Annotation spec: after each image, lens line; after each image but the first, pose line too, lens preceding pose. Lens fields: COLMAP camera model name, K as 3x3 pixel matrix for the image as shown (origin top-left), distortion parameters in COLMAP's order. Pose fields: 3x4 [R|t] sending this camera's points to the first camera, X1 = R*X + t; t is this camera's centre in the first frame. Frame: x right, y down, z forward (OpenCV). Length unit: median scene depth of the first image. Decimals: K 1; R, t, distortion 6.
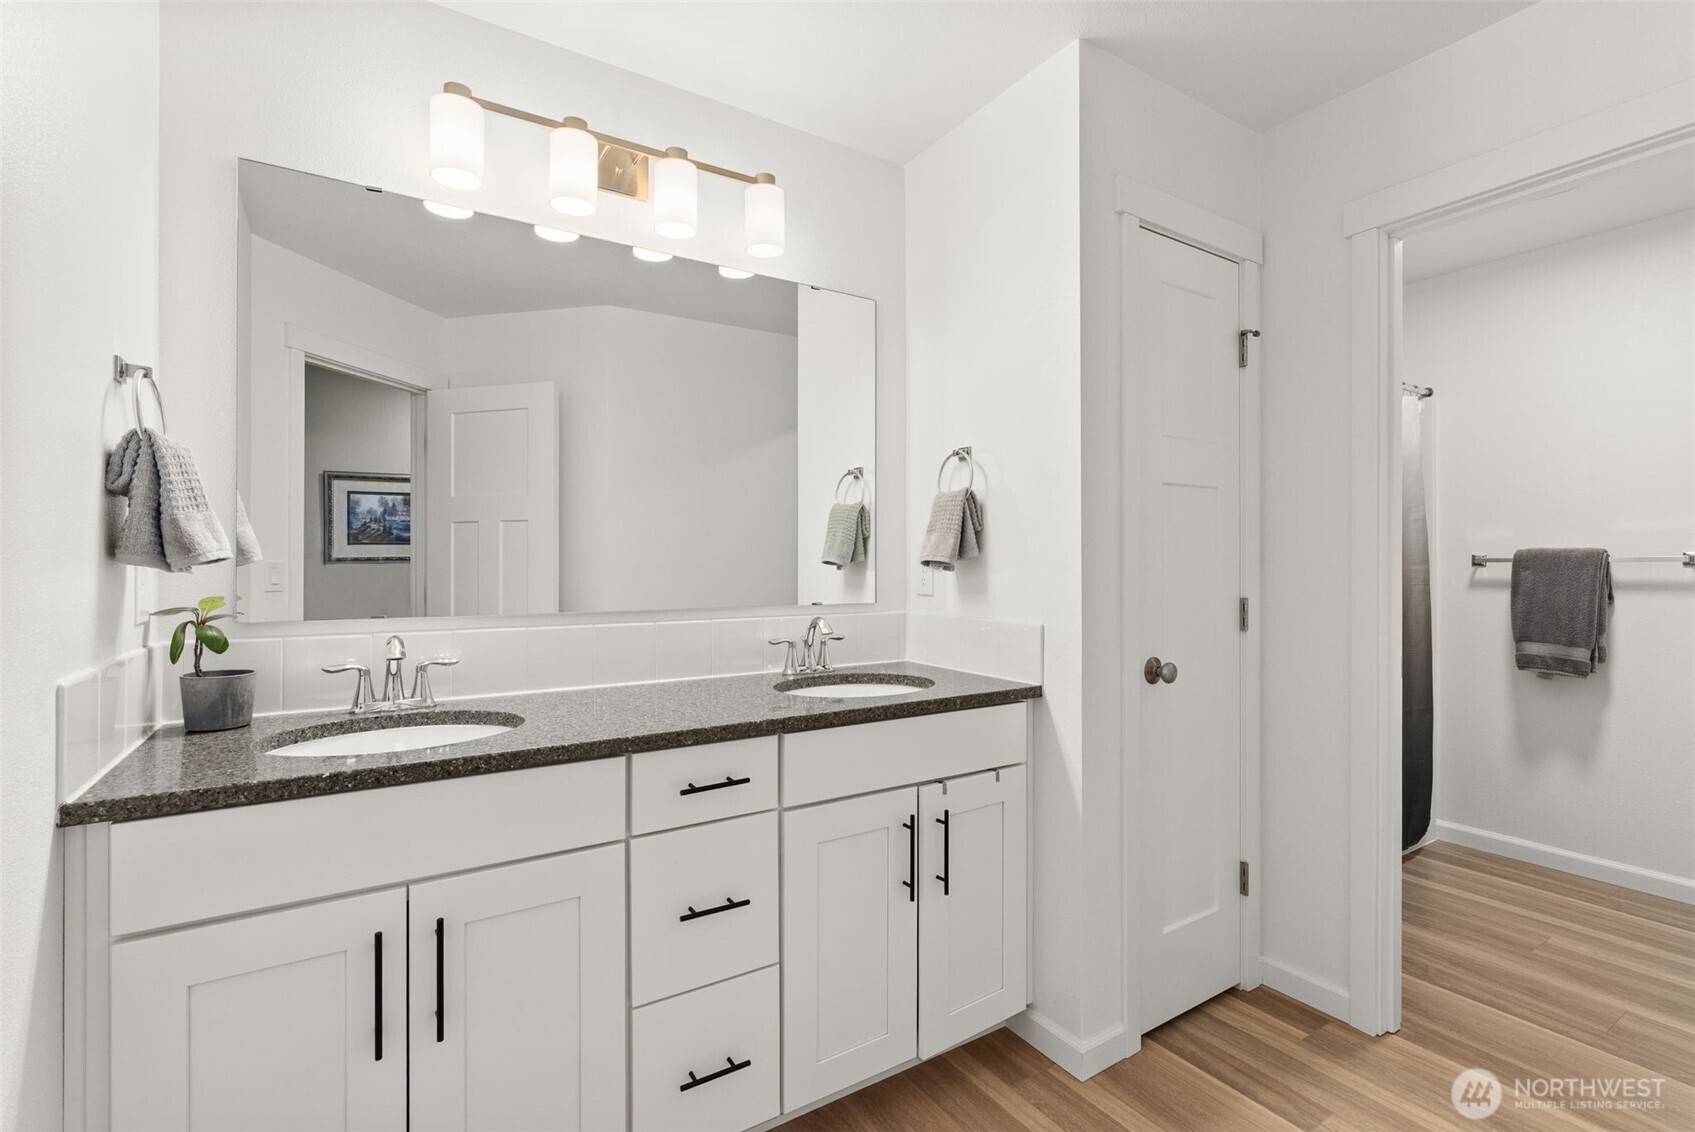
lens RADIAL K [[764.0, 0, 839.7], [0, 764.0, 557.7], [0, 0, 1]] dist [-0.001584, 0.000468]
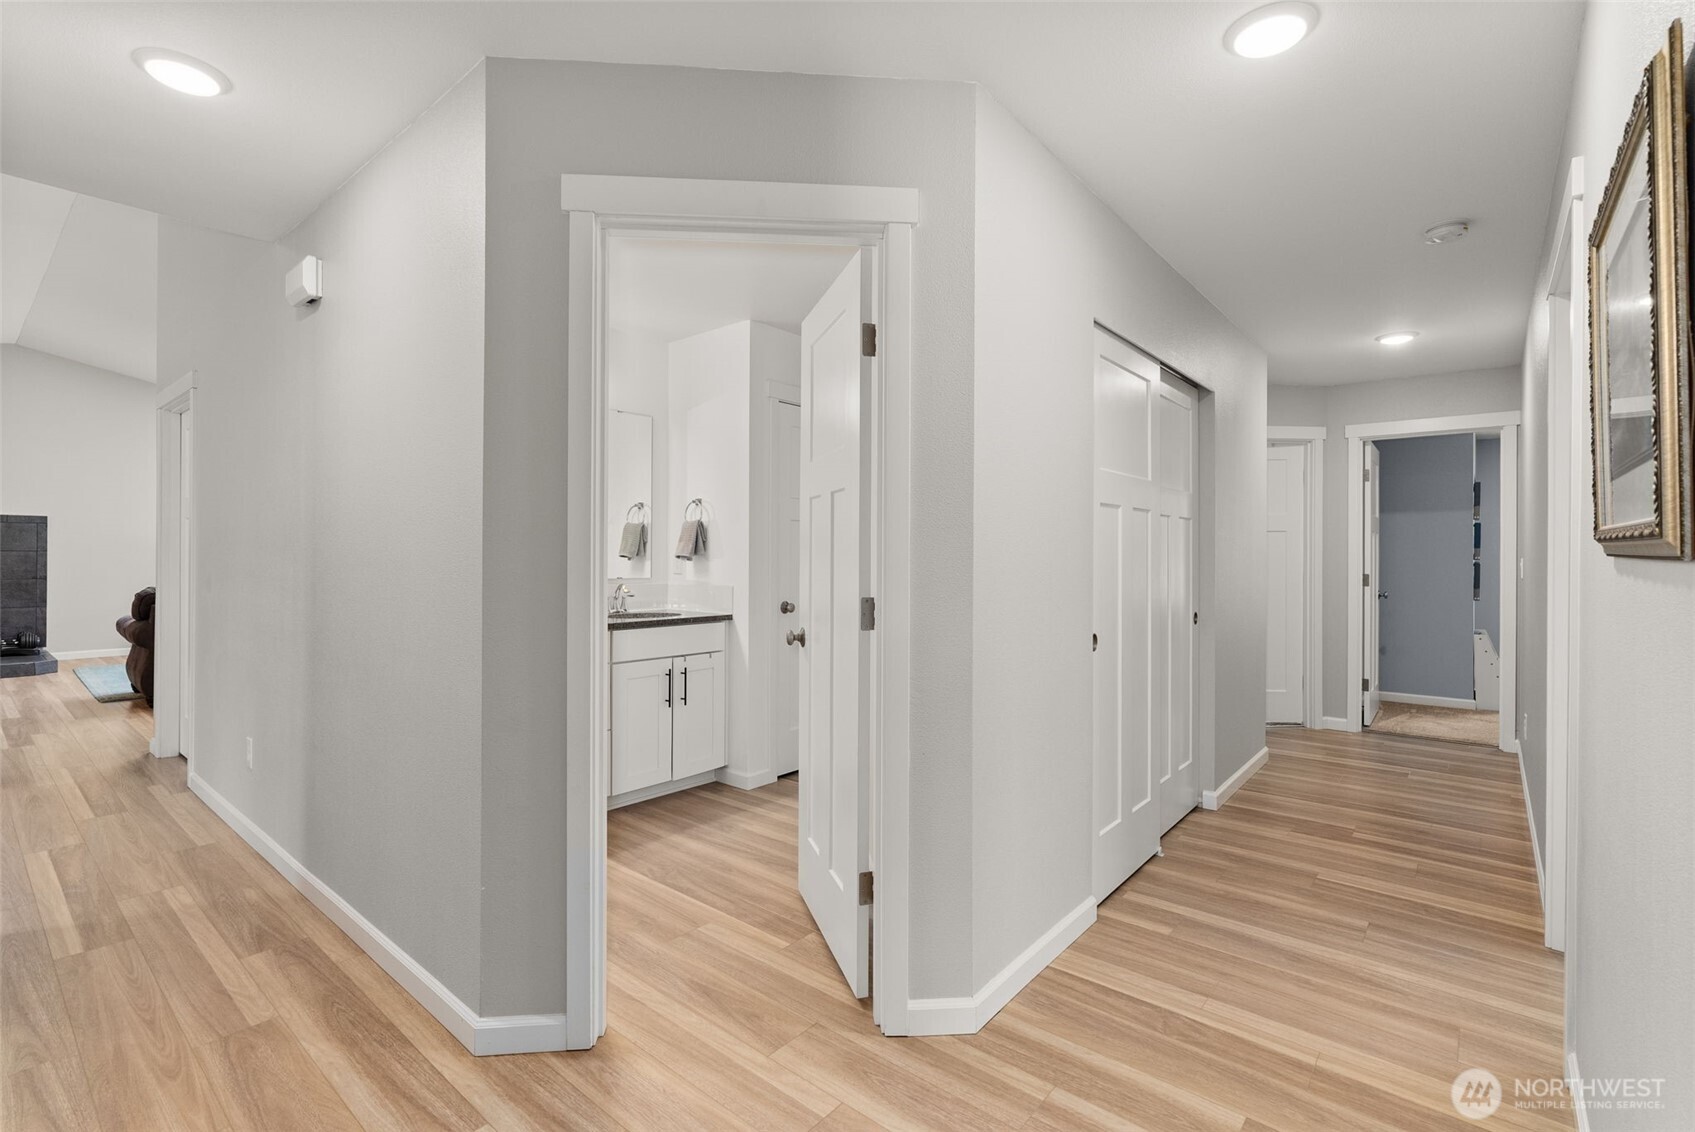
lens RADIAL K [[764.0, 0, 839.7], [0, 764.0, 557.7], [0, 0, 1]] dist [-0.001584, 0.000468]
pose [[0.953087, 0.005092, 0.302653, -0.096137], [-0.008799, 0.999902, 0.010885, -0.016790], [-0.302568, -0.013037, 0.953039, -1.115536]]
